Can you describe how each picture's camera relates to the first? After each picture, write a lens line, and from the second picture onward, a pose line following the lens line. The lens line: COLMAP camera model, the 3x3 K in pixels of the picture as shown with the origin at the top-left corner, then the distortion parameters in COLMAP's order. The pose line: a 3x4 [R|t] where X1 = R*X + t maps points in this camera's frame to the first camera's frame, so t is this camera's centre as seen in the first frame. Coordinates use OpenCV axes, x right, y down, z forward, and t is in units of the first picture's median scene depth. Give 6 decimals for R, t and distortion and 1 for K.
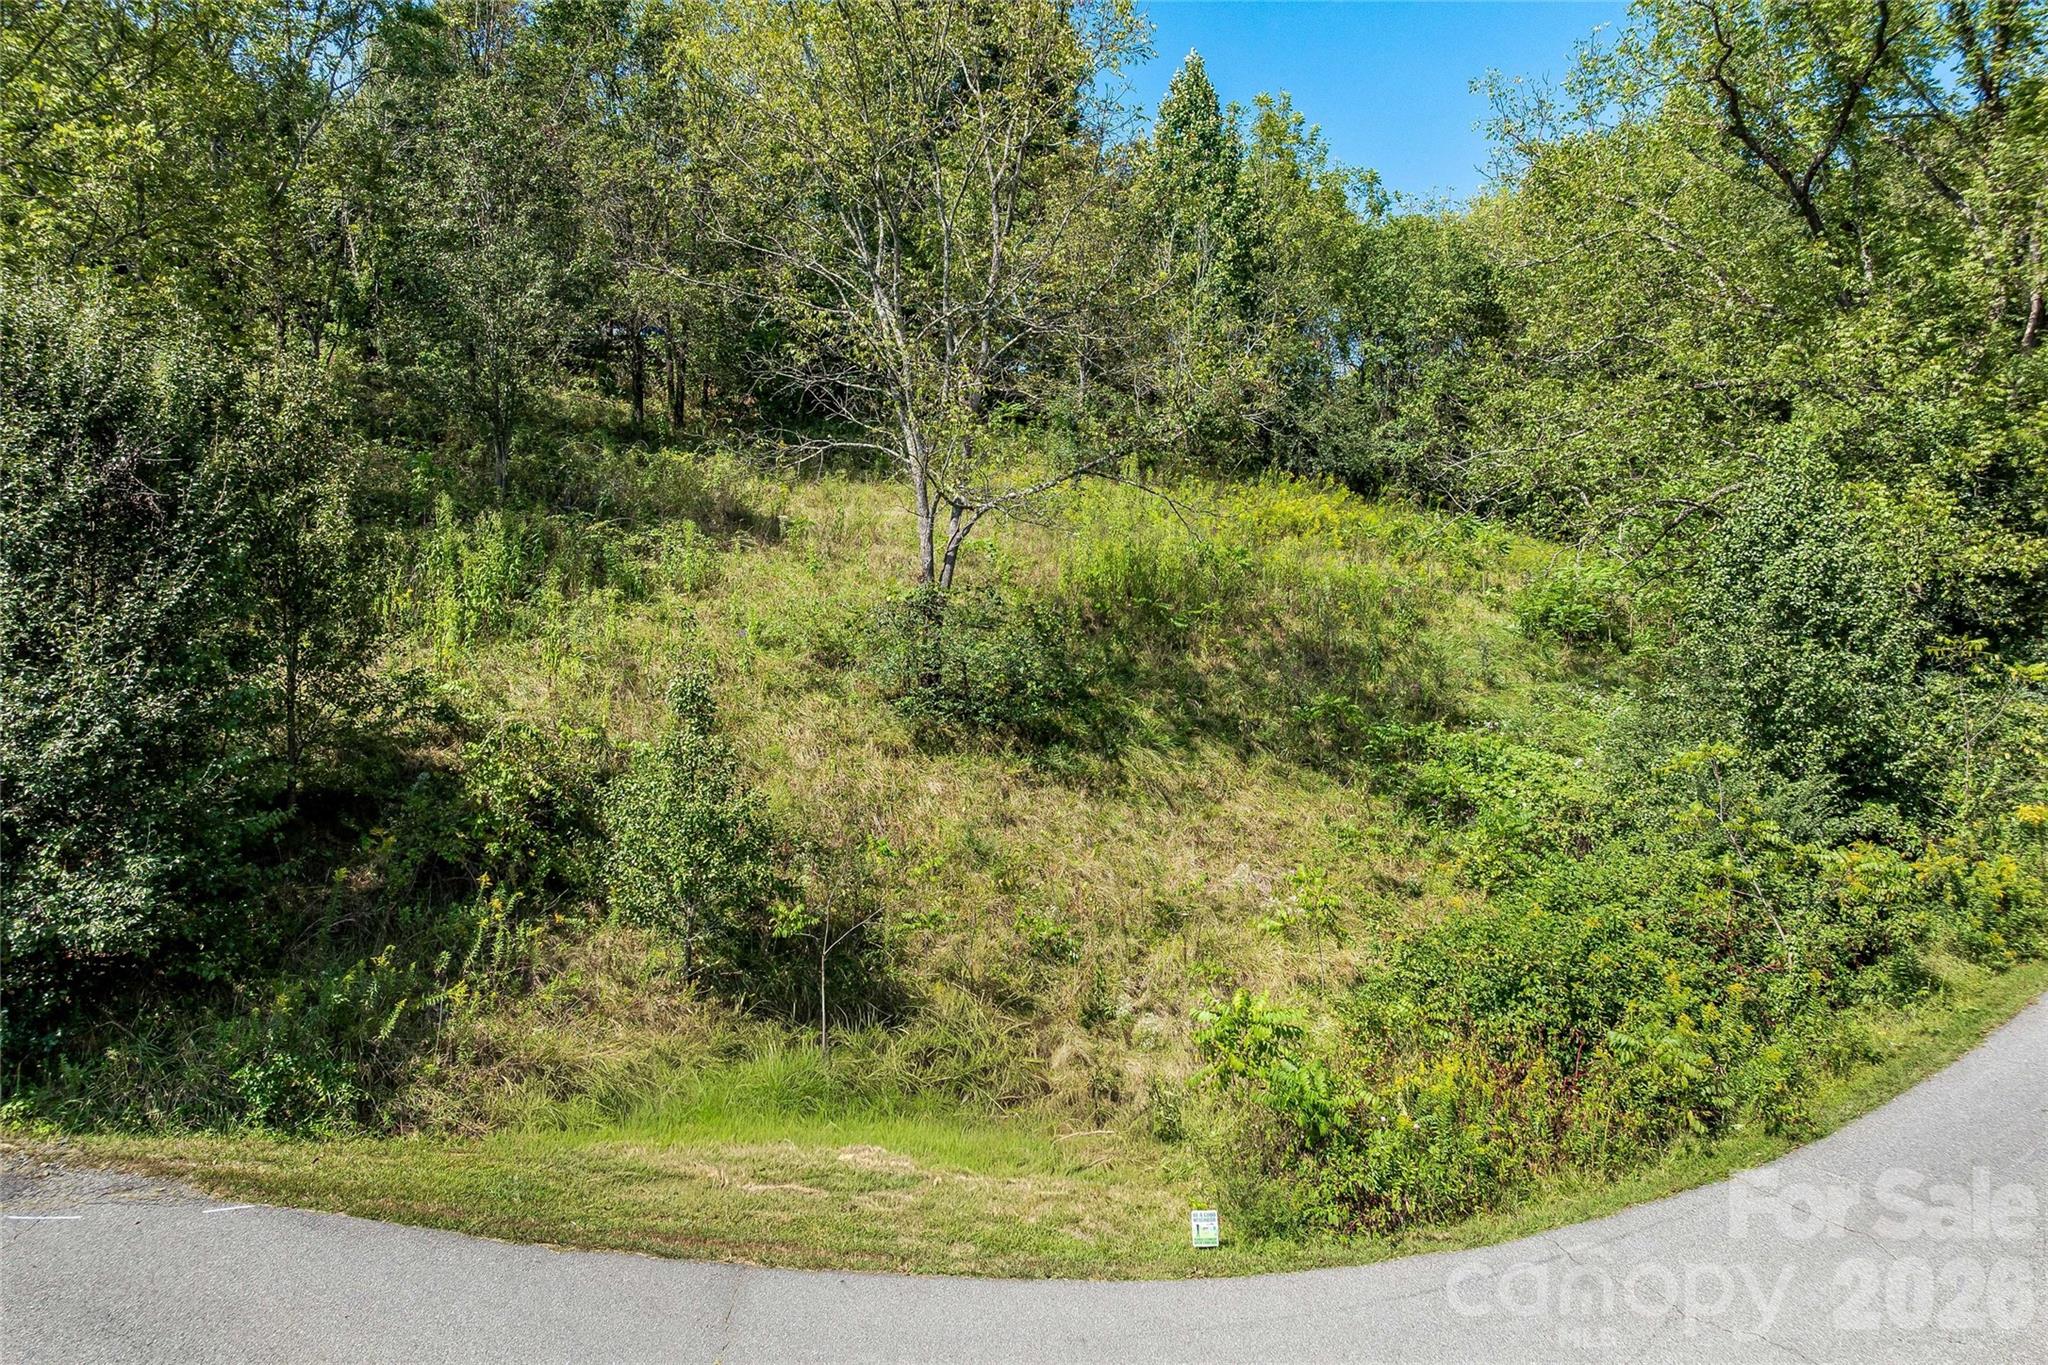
lens RADIAL K [[1444.0, 0, 1032.3], [0, 1444.0, 694.3], [0, 0, 1]] dist [-0.046225, 0.015079]
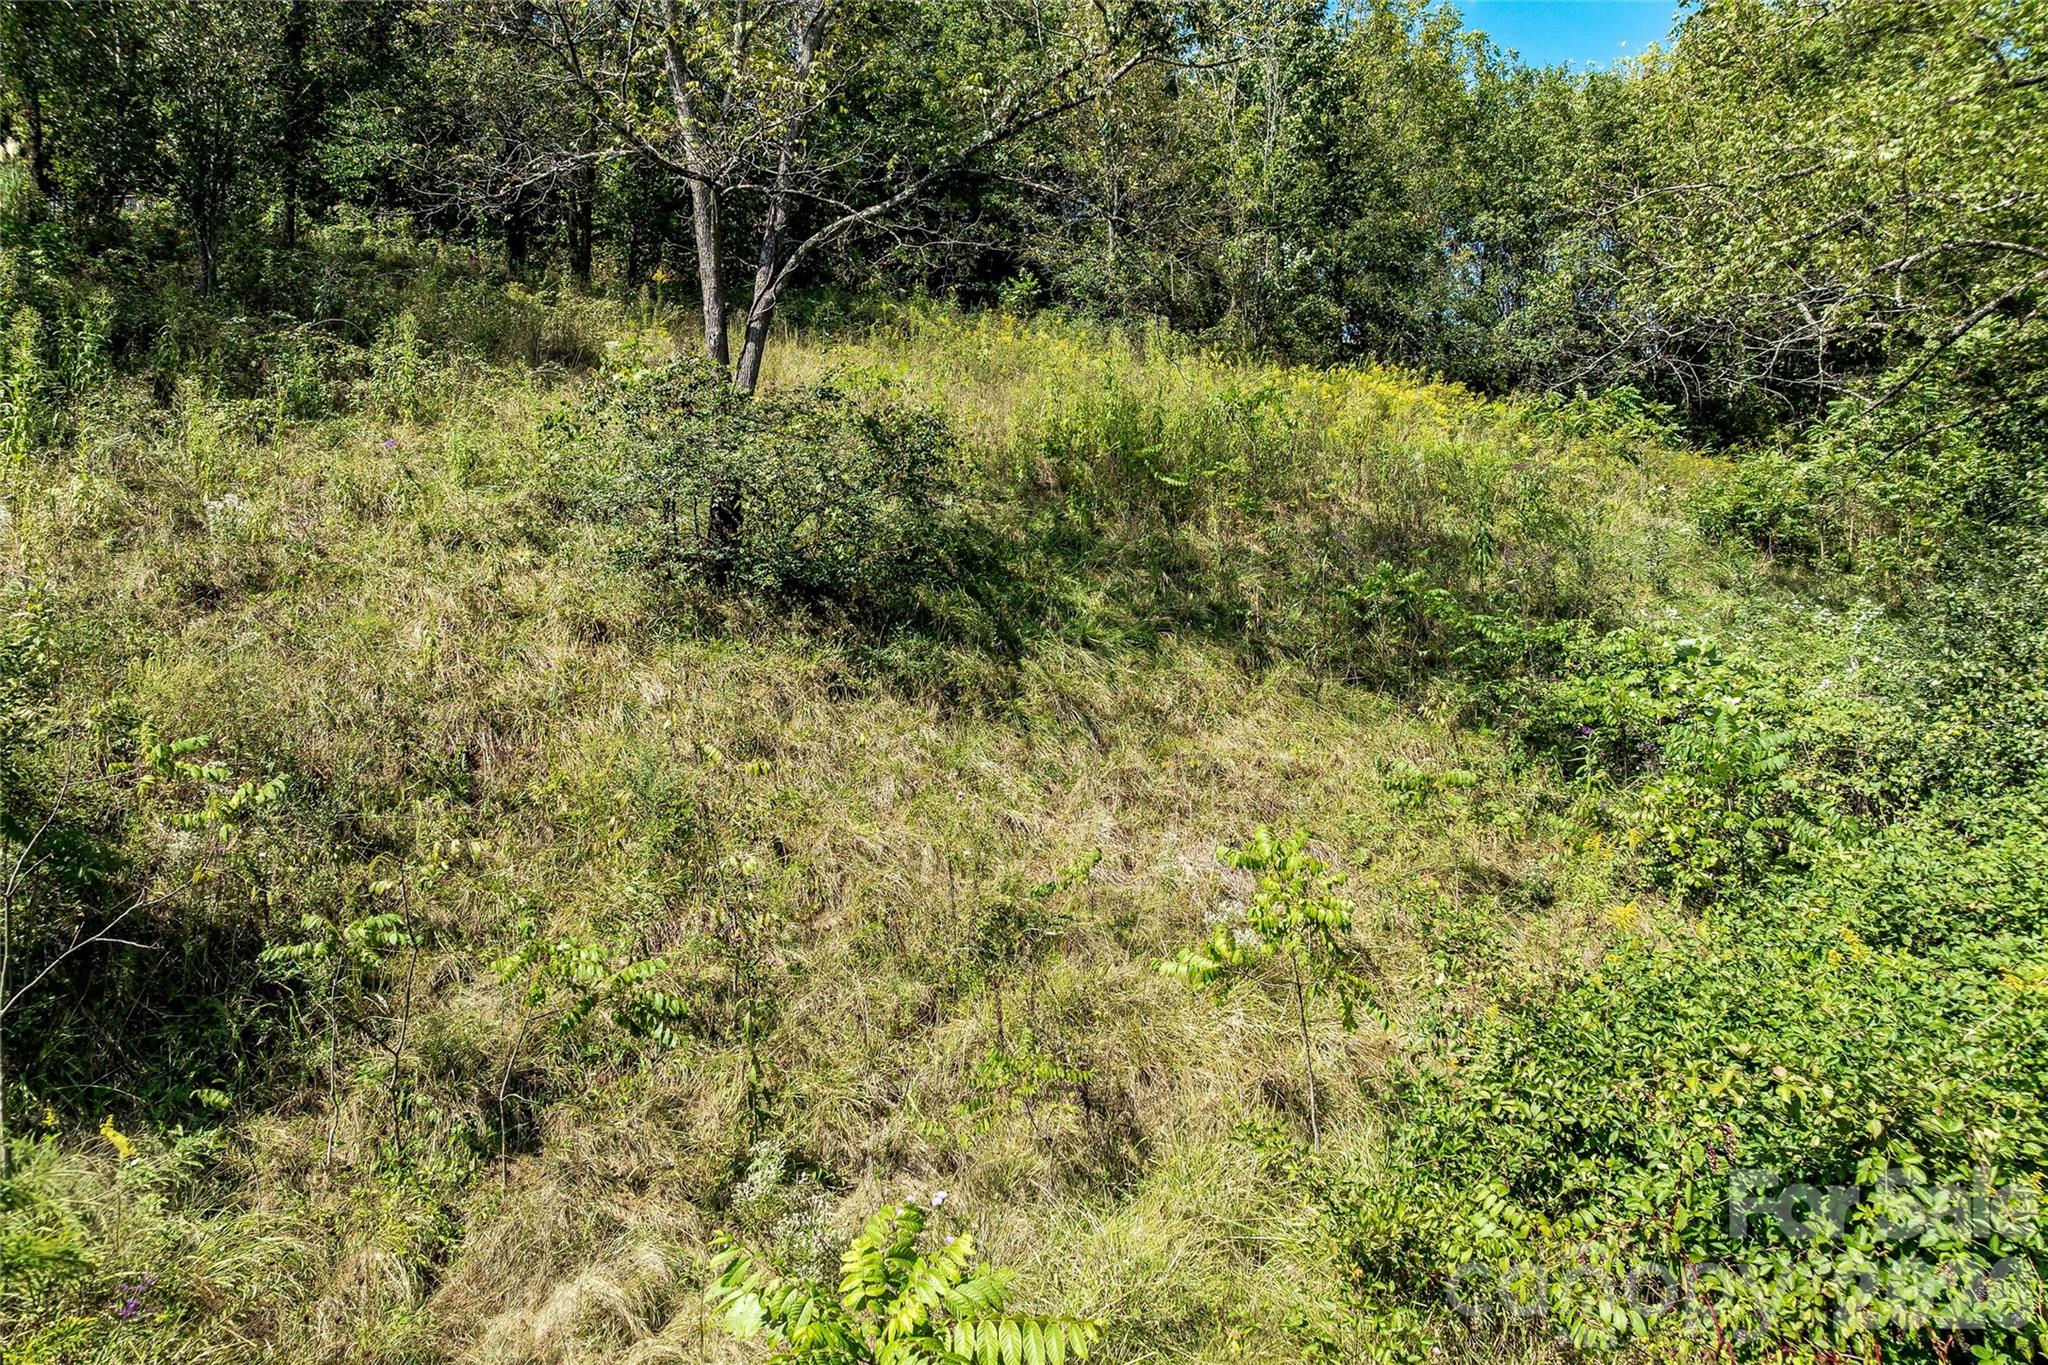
lens RADIAL K [[1444.0, 0, 1017.0], [0, 1444.0, 663.2], [0, 0, 1]] dist [-0.046225, 0.015079]
pose [[0.995264, 0.001781, -0.097192, 0.114343], [-0.004069, 0.999719, -0.023350, 0.058864], [0.097123, 0.023635, 0.994992, 0.414529]]
